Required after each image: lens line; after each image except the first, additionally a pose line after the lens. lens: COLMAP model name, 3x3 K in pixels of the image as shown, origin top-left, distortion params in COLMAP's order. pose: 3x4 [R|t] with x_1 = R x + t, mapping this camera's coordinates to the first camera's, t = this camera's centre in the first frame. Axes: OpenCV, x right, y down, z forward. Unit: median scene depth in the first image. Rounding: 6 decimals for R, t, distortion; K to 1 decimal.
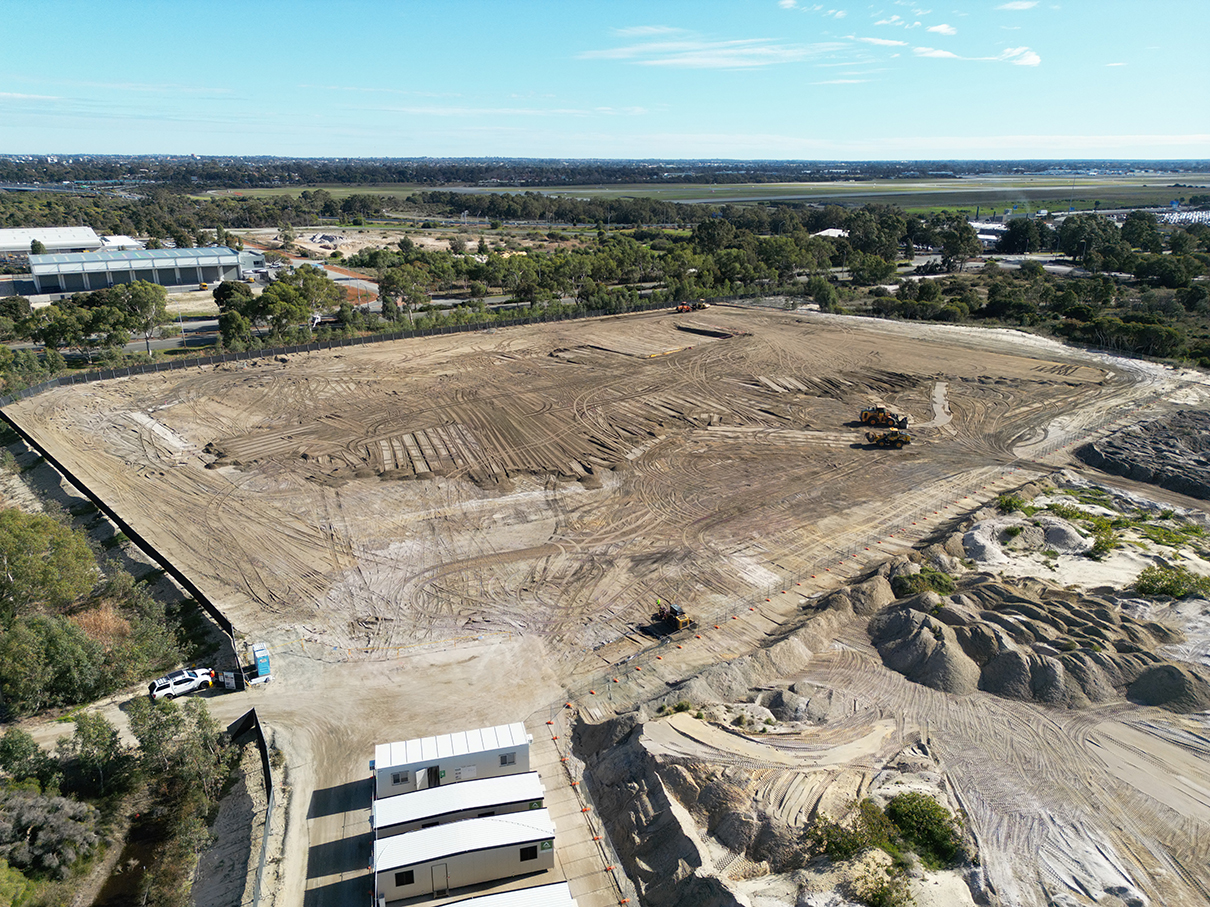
lens RADIAL K [[837.2, 0, 607.8], [0, 837.2, 451.4], [0, 0, 1]] dist [0.046485, 0.000243]
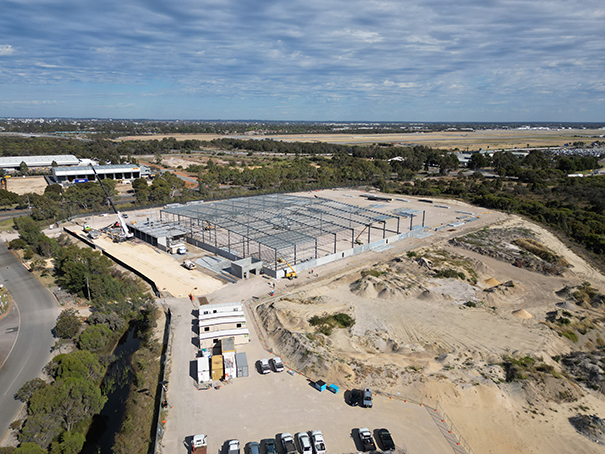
lens RADIAL K [[418.6, 0, 301.1], [0, 418.6, 227.6], [0, 0, 1]] dist [0.046485, 0.000243]
pose [[0.999833, 0.007271, -0.016756, 0.028880], [-0.008658, 0.996408, -0.084239, 0.024649], [0.016084, 0.084370, 0.996305, -0.122489]]
